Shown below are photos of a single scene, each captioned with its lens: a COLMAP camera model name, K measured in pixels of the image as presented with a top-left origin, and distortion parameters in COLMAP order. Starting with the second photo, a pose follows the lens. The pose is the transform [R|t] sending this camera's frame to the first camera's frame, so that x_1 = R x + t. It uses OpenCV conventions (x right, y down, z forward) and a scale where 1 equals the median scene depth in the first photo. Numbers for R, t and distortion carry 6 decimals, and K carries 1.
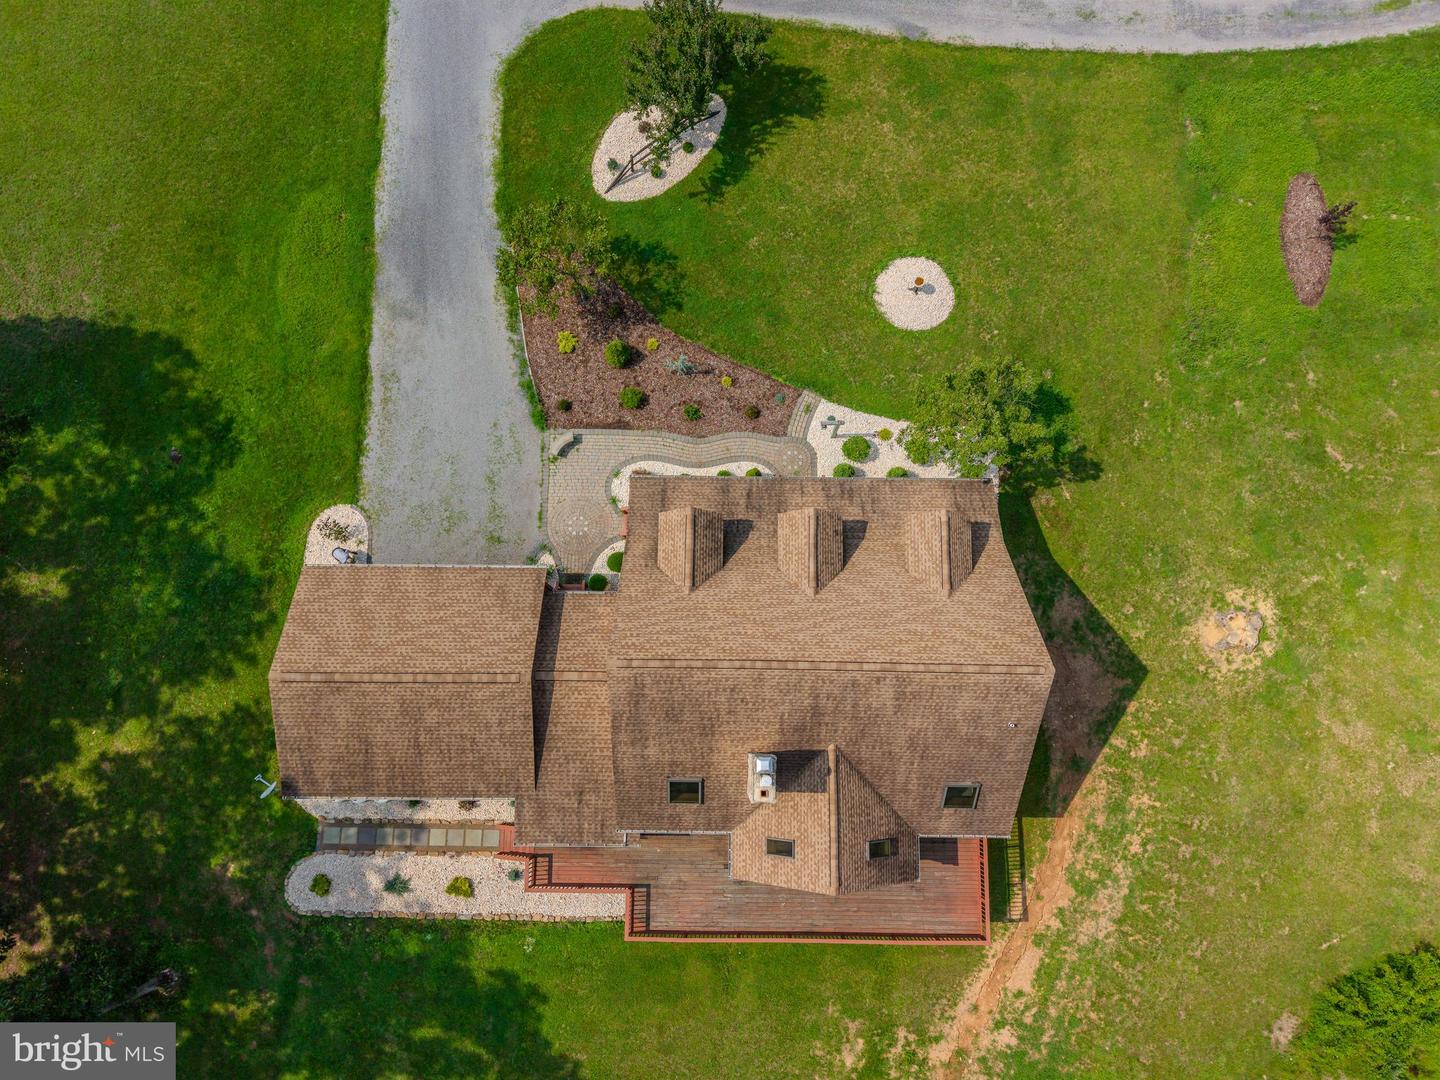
lens RADIAL K [[972.1, 0, 720.0], [0, 972.1, 540.0], [0, 0, 1]] dist [0.004847, -0.001624]
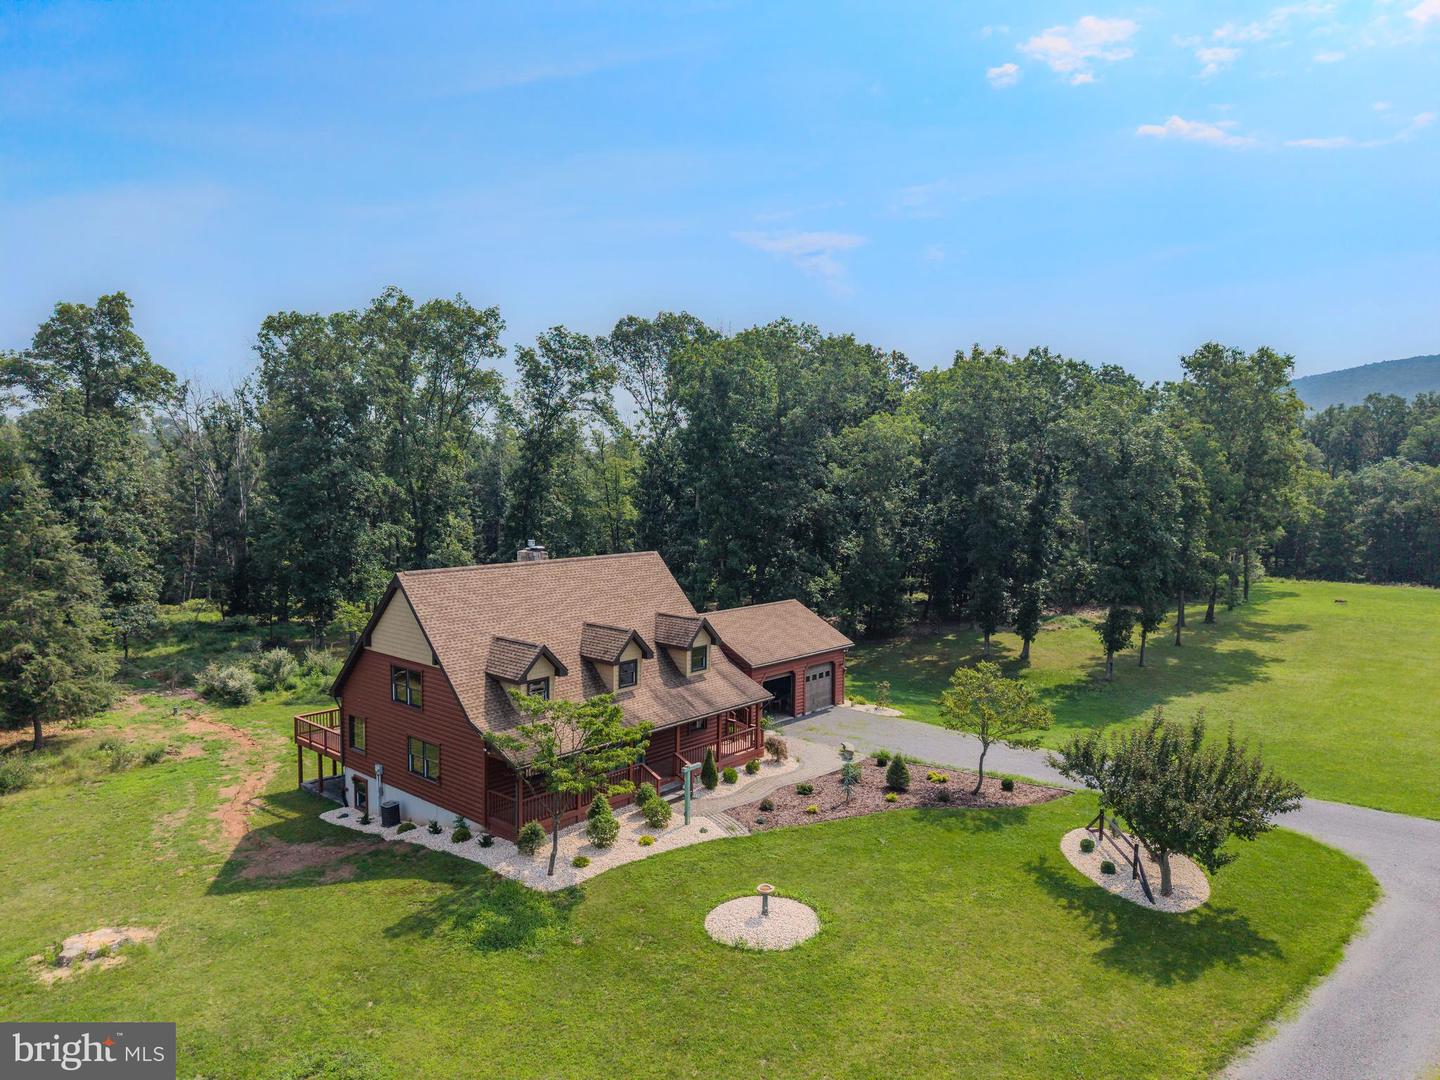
lens RADIAL K [[972.1, 0, 720.0], [0, 972.1, 540.0], [0, 0, 1]] dist [0.004847, -0.001624]
pose [[-0.658181, 0.055861, -0.750784, 0.732204], [-0.743170, 0.111271, 0.659785, -0.727070], [0.120397, 0.992219, -0.031723, 0.768934]]
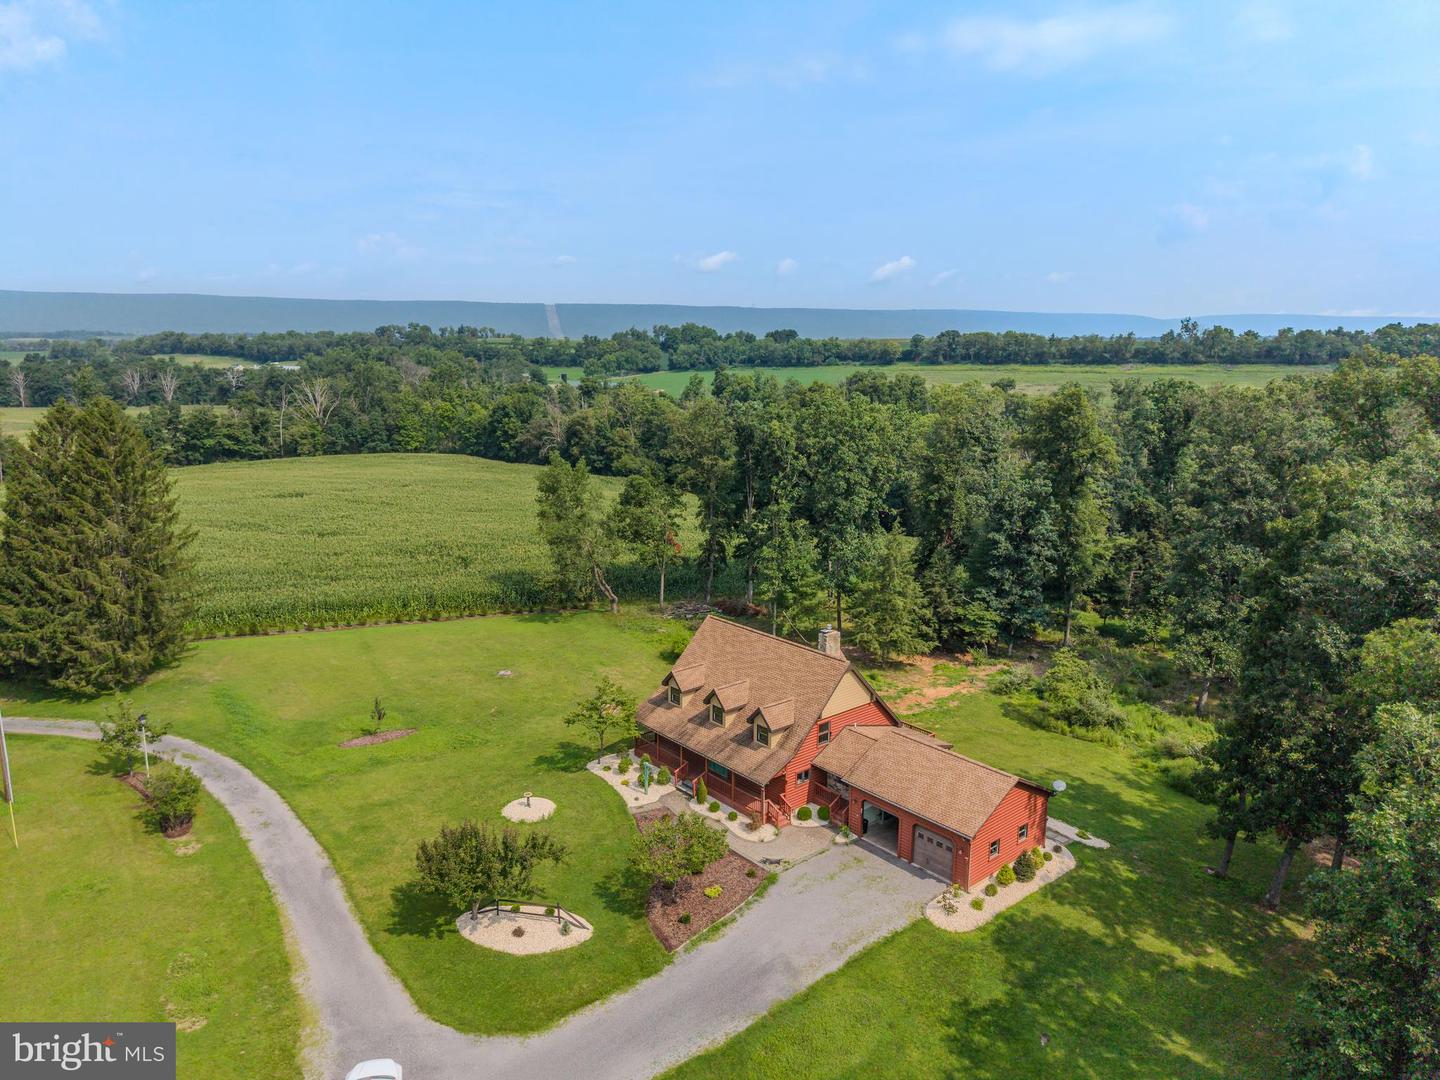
lens RADIAL K [[972.1, 0, 720.0], [0, 972.1, 540.0], [0, 0, 1]] dist [0.004847, -0.001624]
pose [[-0.661871, -0.160839, 0.732159, -1.012074], [0.736778, 0.040419, 0.674926, -1.065094], [-0.138148, 0.986153, 0.091751, 0.439203]]
